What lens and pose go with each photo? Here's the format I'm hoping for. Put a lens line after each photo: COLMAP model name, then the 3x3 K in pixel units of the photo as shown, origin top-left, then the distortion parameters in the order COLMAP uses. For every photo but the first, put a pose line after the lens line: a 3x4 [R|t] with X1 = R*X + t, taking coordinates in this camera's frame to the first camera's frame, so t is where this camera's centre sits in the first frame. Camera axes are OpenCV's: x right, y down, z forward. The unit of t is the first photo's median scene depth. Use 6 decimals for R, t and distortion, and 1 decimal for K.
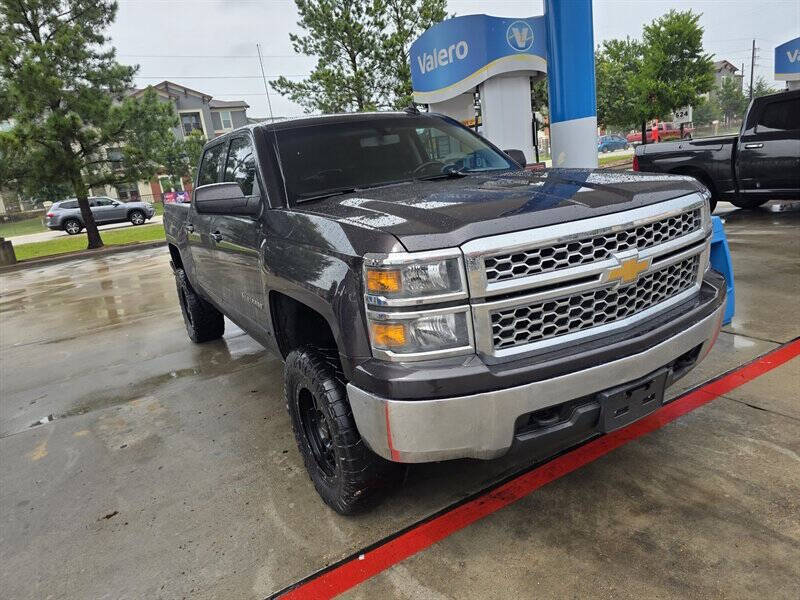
lens RADIAL K [[560.2, 0, 409.5], [0, 560.2, 298.7], [0, 0, 1]] dist [0.062001, -0.057856]
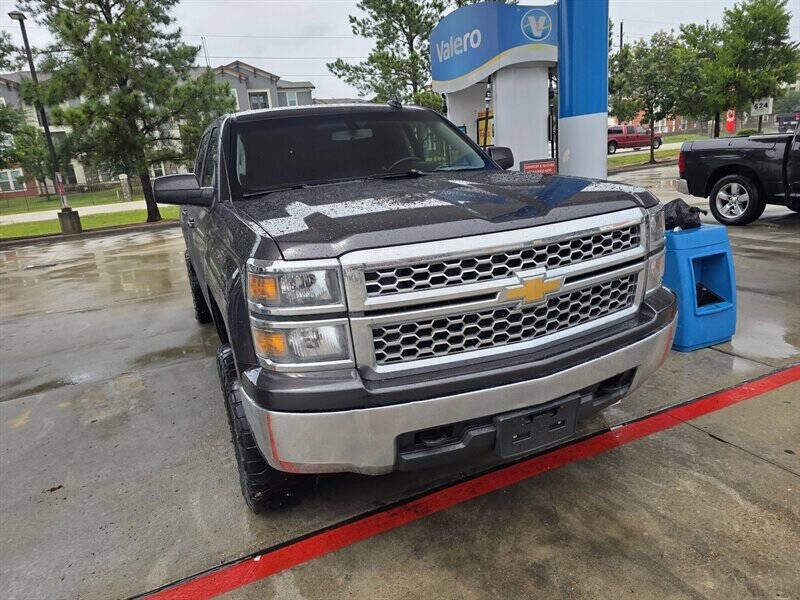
lens RADIAL K [[558.6, 0, 400.7], [0, 558.6, 299.2], [0, 0, 1]] dist [0.072723, -0.071527]
pose [[0.992676, 0.060619, -0.104502, 0.229313], [-0.057745, 0.997871, 0.030315, -0.043376], [0.106117, -0.024058, 0.994063, 0.038047]]
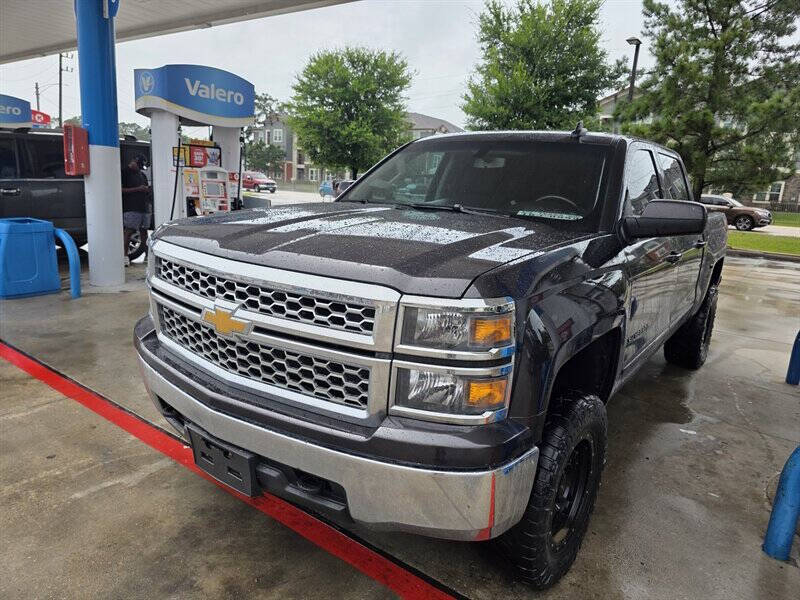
lens RADIAL K [[542.5, 0, 398.9], [0, 542.5, 296.9], [0, 0, 1]] dist [0.051052, -0.055828]
pose [[0.379875, 0.329323, -0.864432, 1.089468], [-0.324080, 0.922636, 0.209080, -0.319909], [0.866411, 0.200720, 0.457213, 0.713794]]
